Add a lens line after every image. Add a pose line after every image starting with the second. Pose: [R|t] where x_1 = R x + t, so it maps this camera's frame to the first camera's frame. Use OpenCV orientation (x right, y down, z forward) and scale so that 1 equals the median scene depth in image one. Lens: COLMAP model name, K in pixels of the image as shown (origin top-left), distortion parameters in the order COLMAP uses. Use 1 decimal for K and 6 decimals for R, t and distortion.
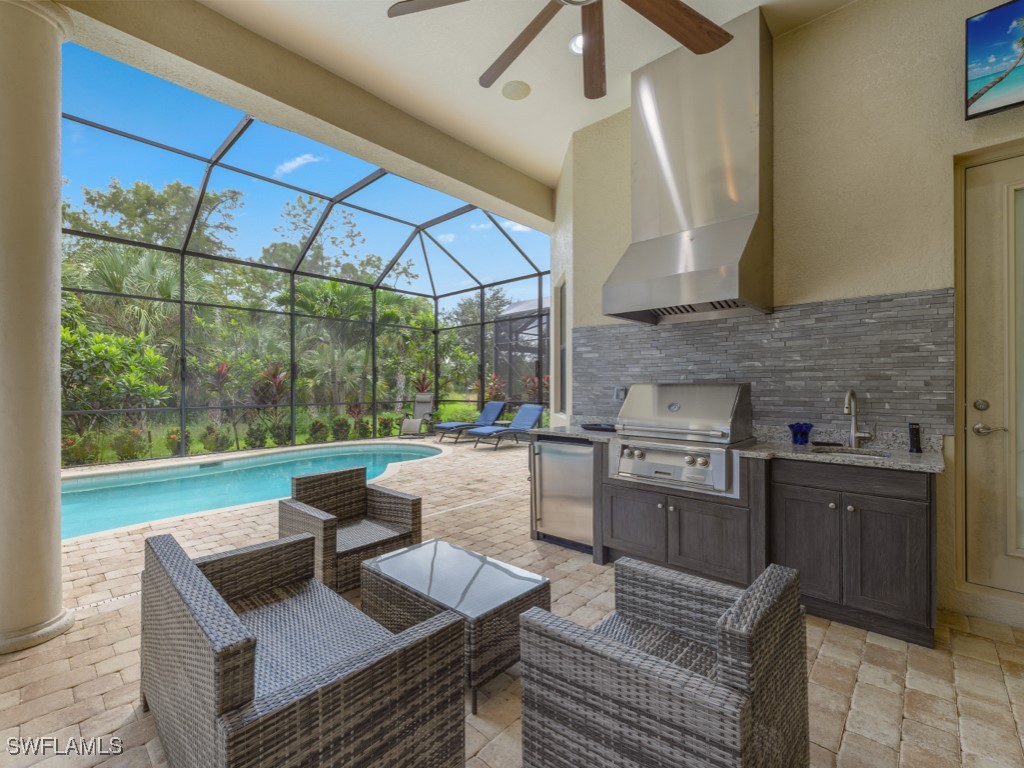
lens RADIAL K [[446.7, 0, 512.1], [0, 446.7, 386.1], [0, 0, 1]] dist [-0.000081, -0.000078]
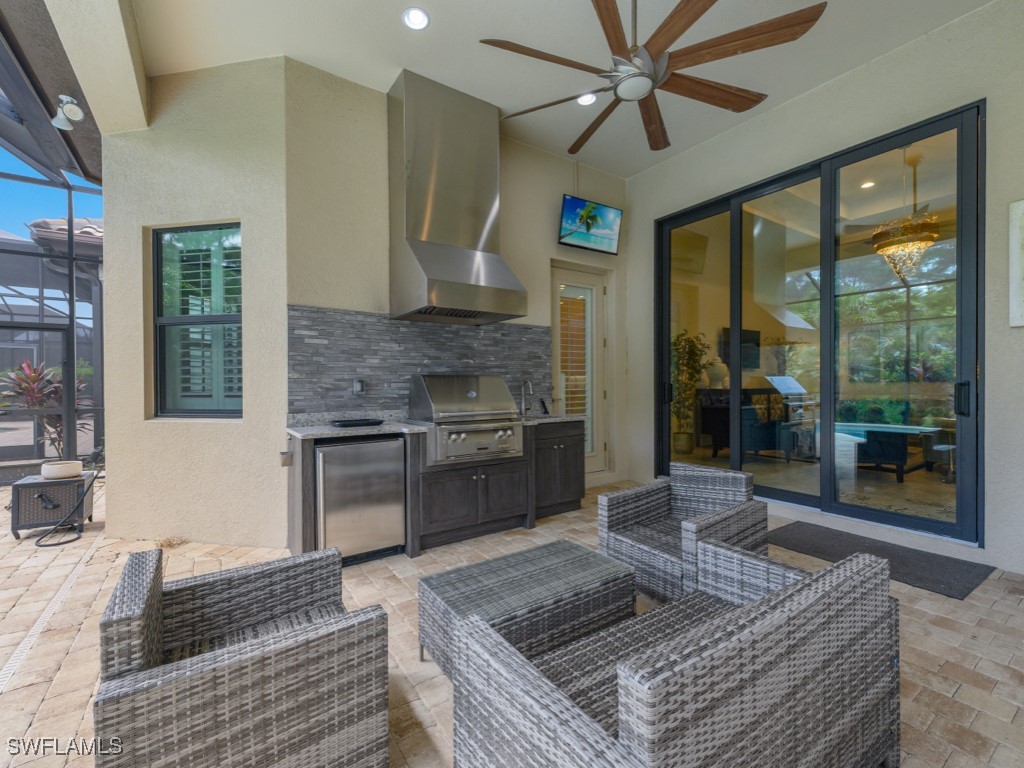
lens RADIAL K [[446.7, 0, 507.1], [0, 446.7, 380.5], [0, 0, 1]] dist [-0.000081, -0.000078]
pose [[0.226221, 0.006203, 0.974056, -0.633642], [0.006299, 0.999950, -0.007831, 0.016249], [-0.974056, 0.007907, 0.226171, 0.510644]]
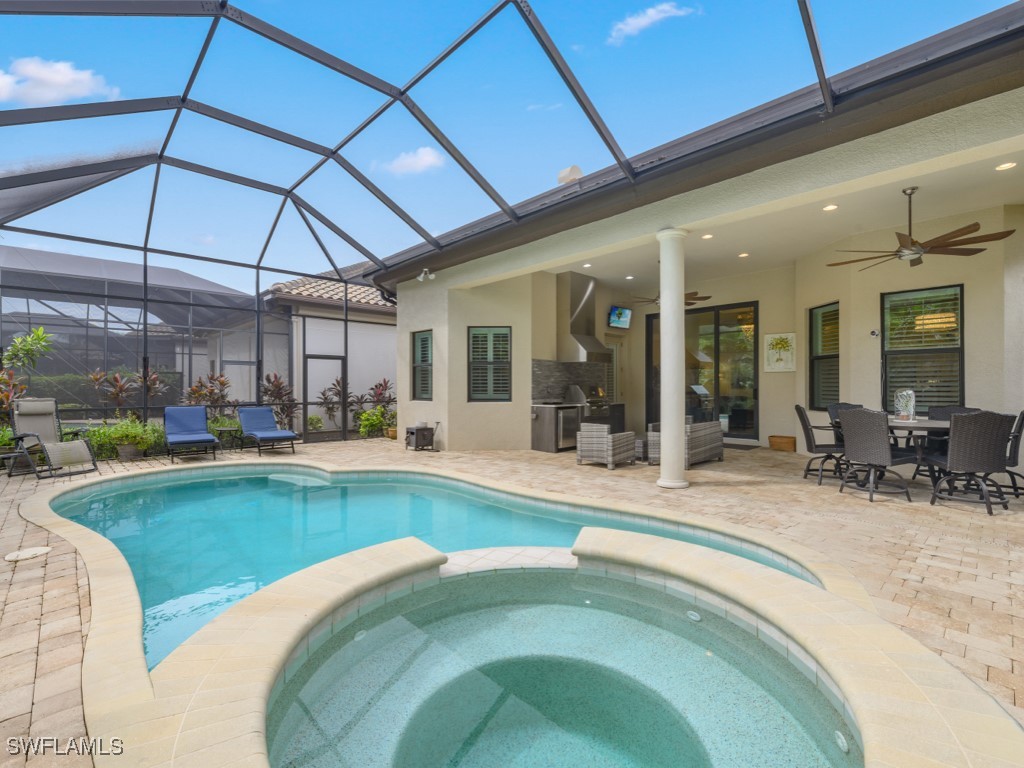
lens RADIAL K [[460.2, 0, 511.6], [0, 460.2, 386.9], [0, 0, 1]] dist [-0.001741, -0.000075]
pose [[0.048123, 0.005794, 0.998825, -2.364329], [0.004396, 0.999972, -0.006013, 0.018715], [-0.998832, 0.004680, 0.048096, 1.143001]]
